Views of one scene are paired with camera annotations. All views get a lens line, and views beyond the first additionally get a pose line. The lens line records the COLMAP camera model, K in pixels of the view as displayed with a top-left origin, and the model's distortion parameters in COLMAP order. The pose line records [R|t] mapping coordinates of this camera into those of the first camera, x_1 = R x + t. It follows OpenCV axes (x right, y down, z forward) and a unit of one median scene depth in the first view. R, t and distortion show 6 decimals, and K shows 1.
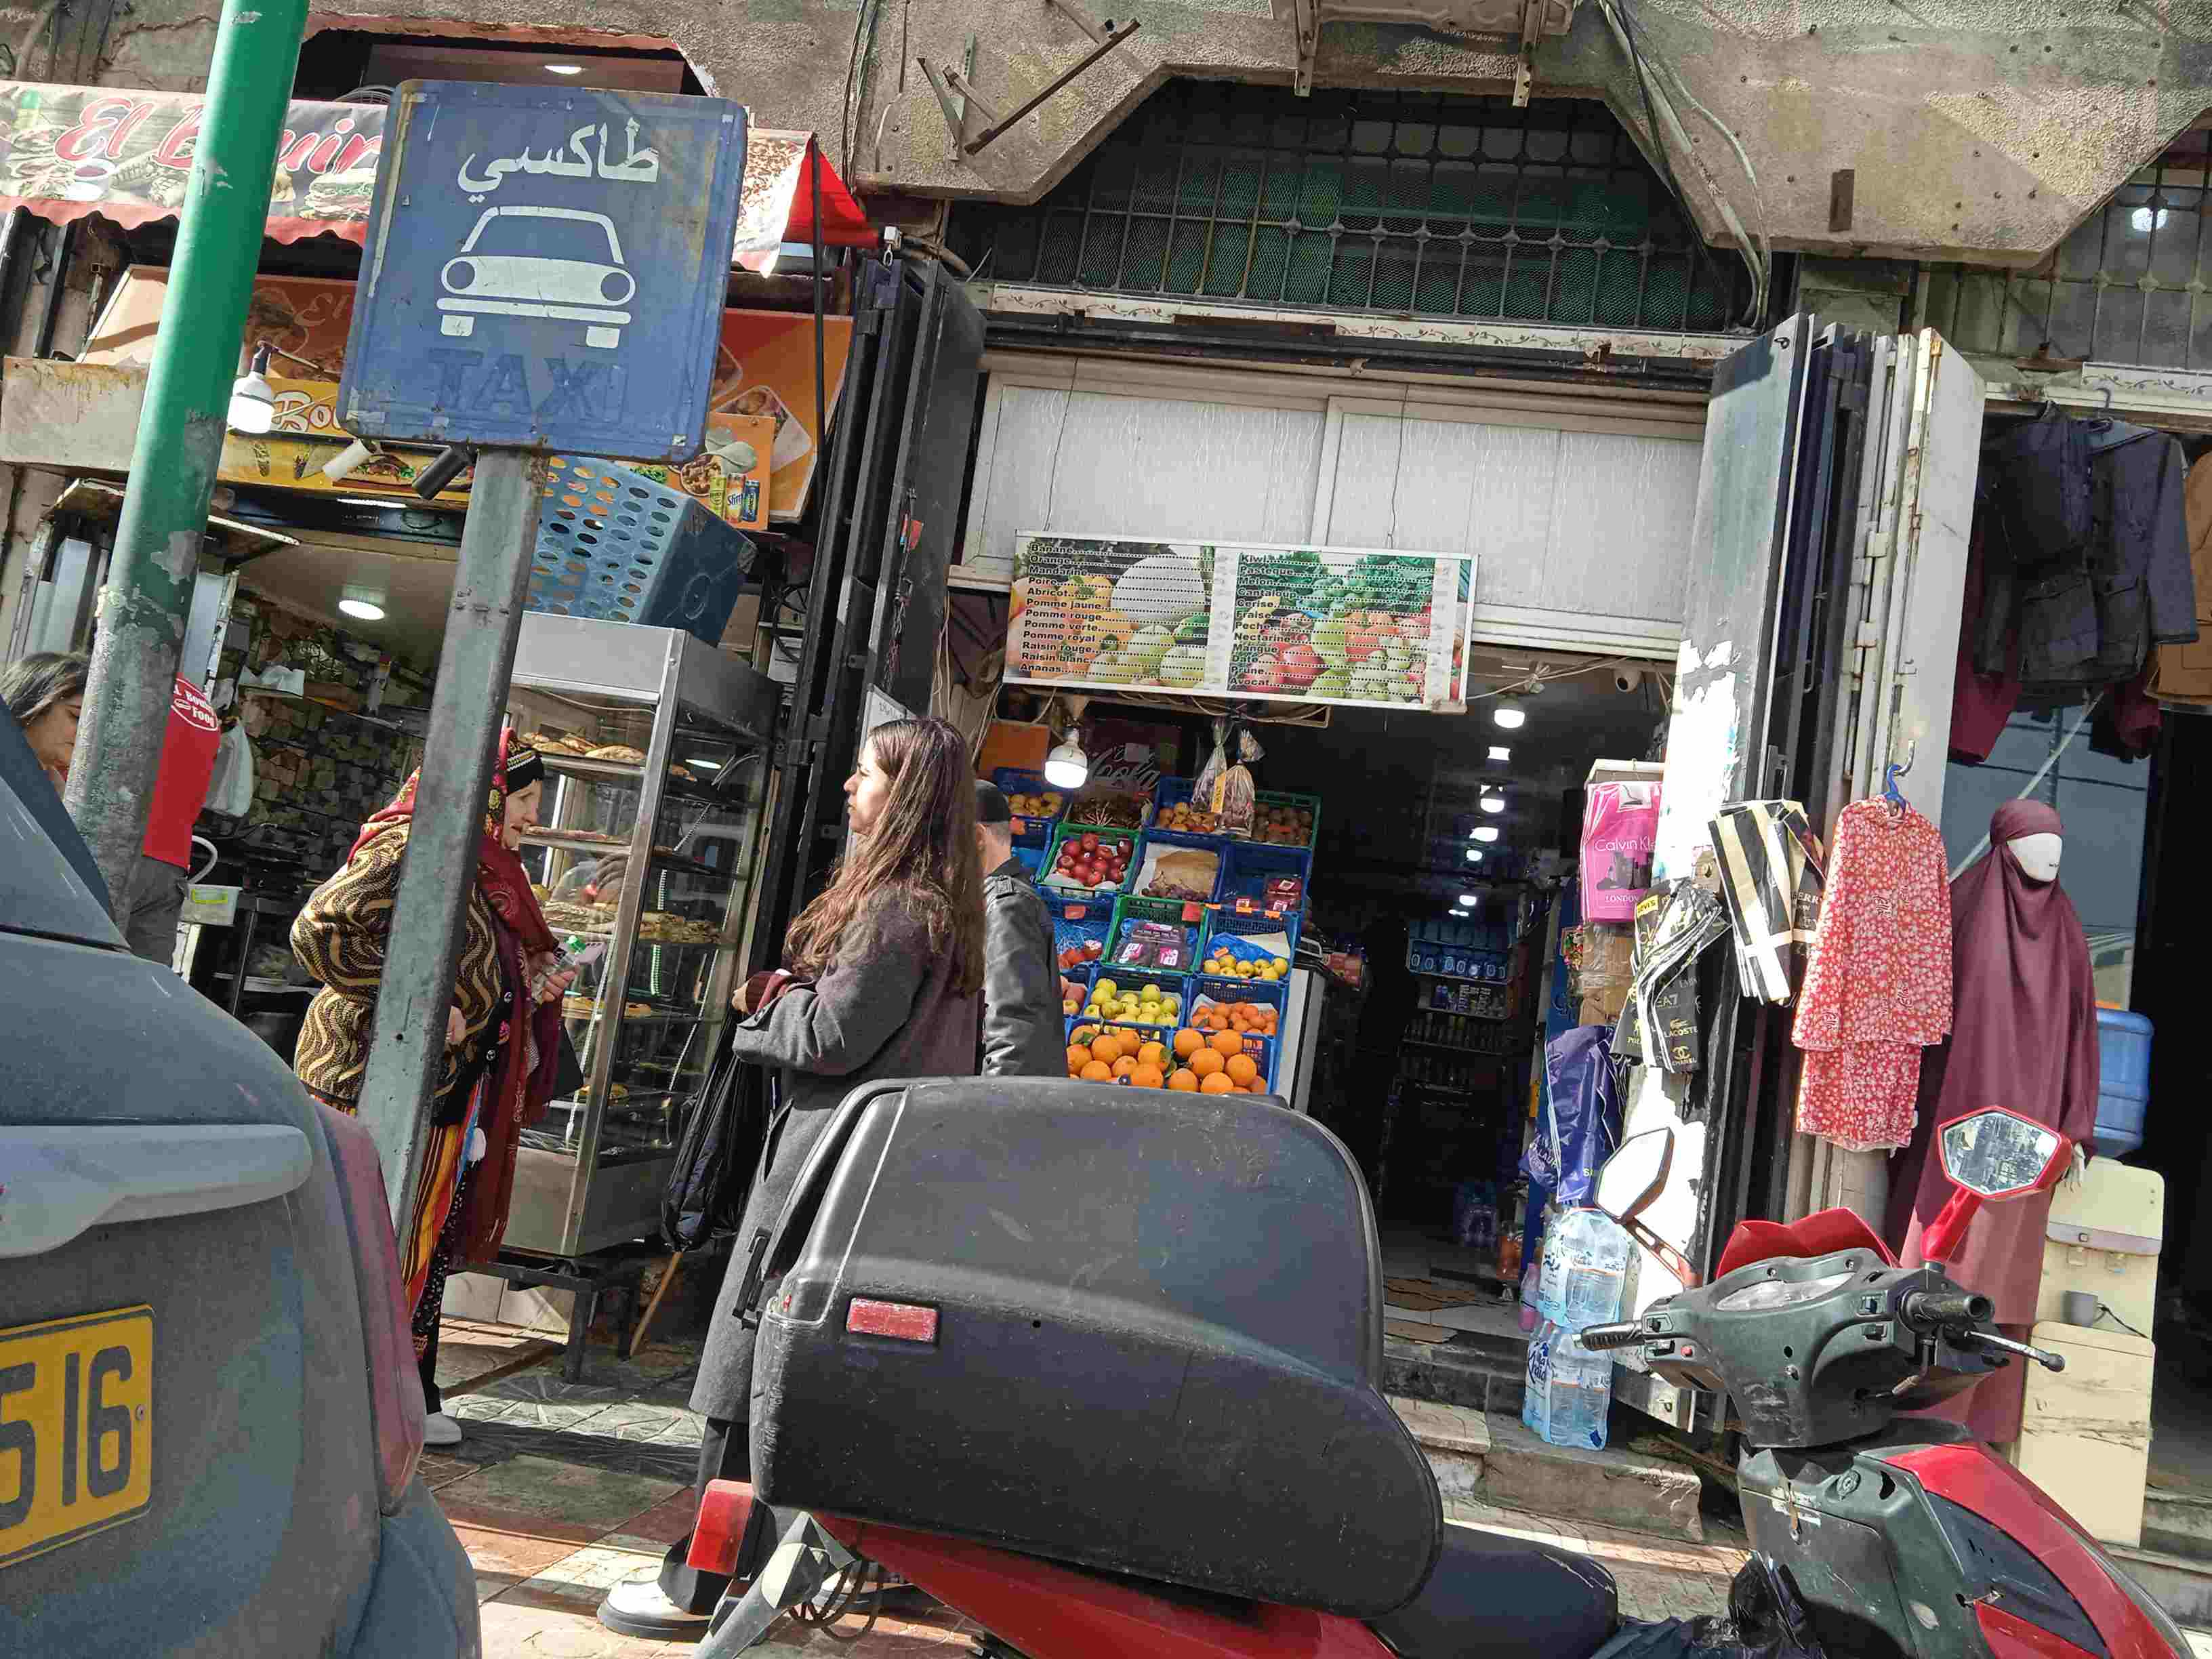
lens RADIAL K [[1798.3, 0, 1106.0], [0, 1798.3, 829.5], [0, 0, 1]] dist [0.075442, -0.117426]
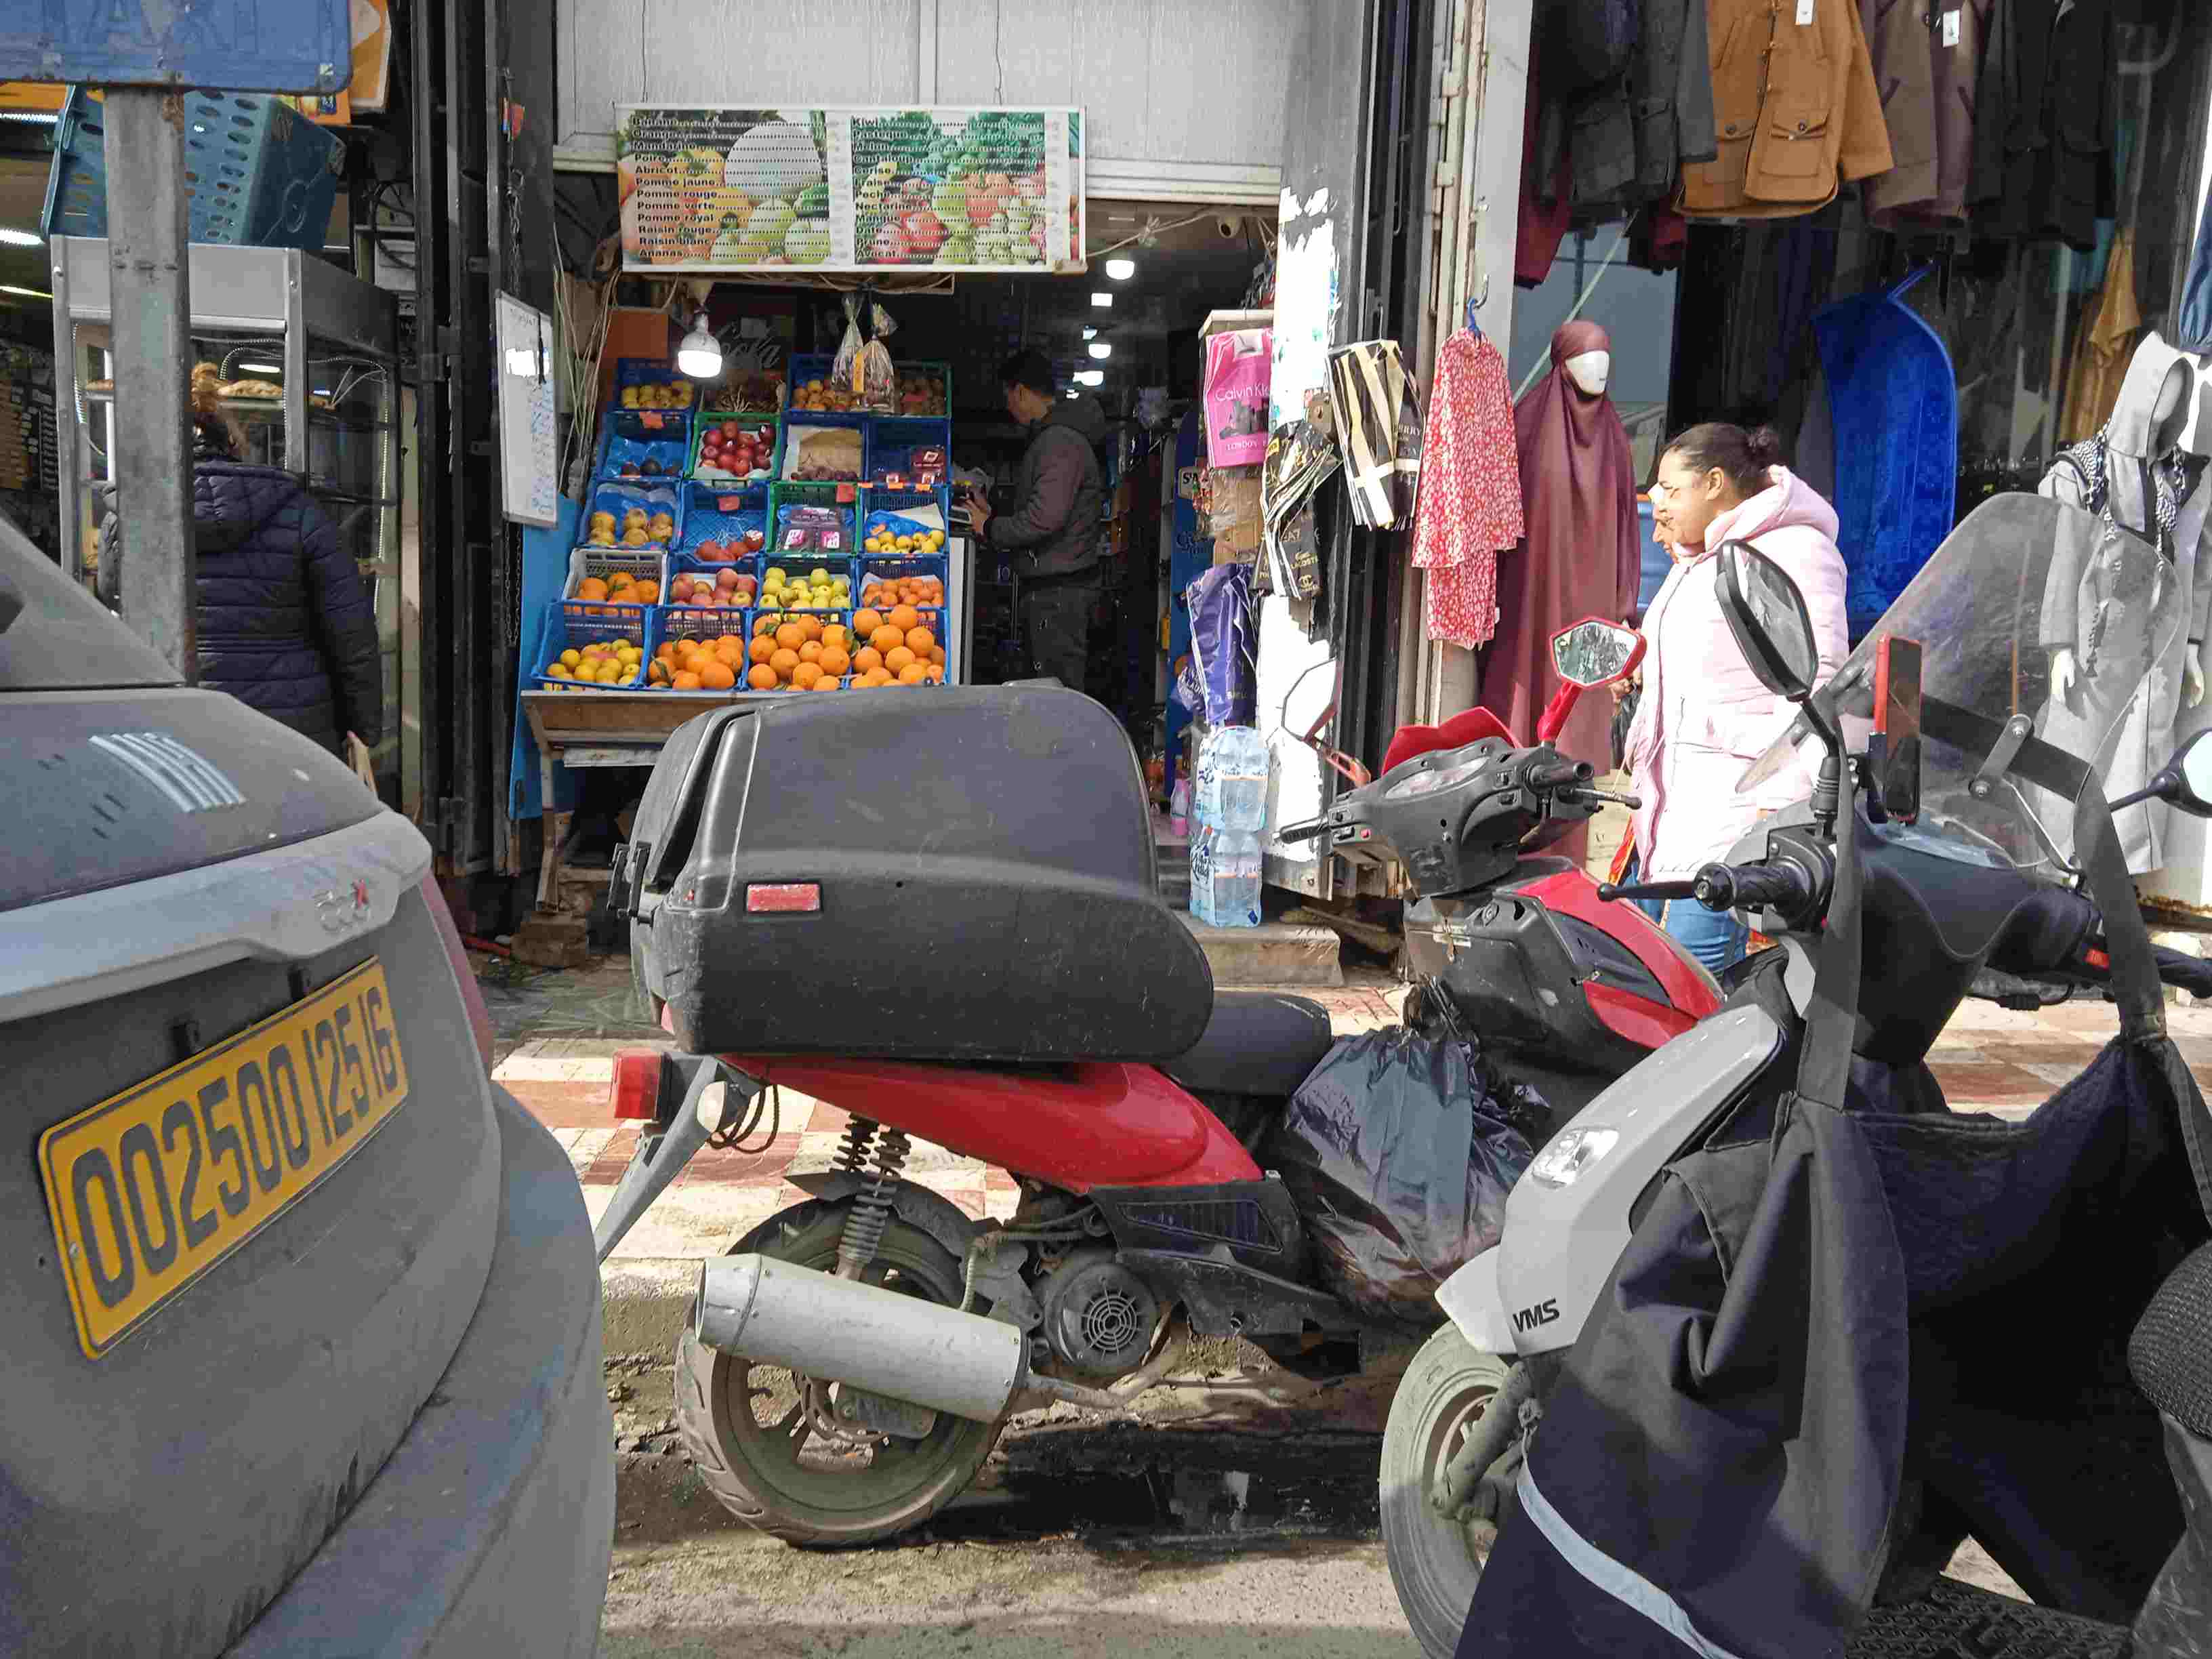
lens RADIAL K [[1880.4, 0, 1106.0], [0, 1880.4, 829.5], [0, 0, 1]] dist [0.060997, -0.109076]
pose [[0.966224, -0.135423, 0.219252, -0.075311], [0.077328, 0.963946, 0.254613, -0.033520], [-0.245827, -0.229059, 0.941860, -0.100390]]
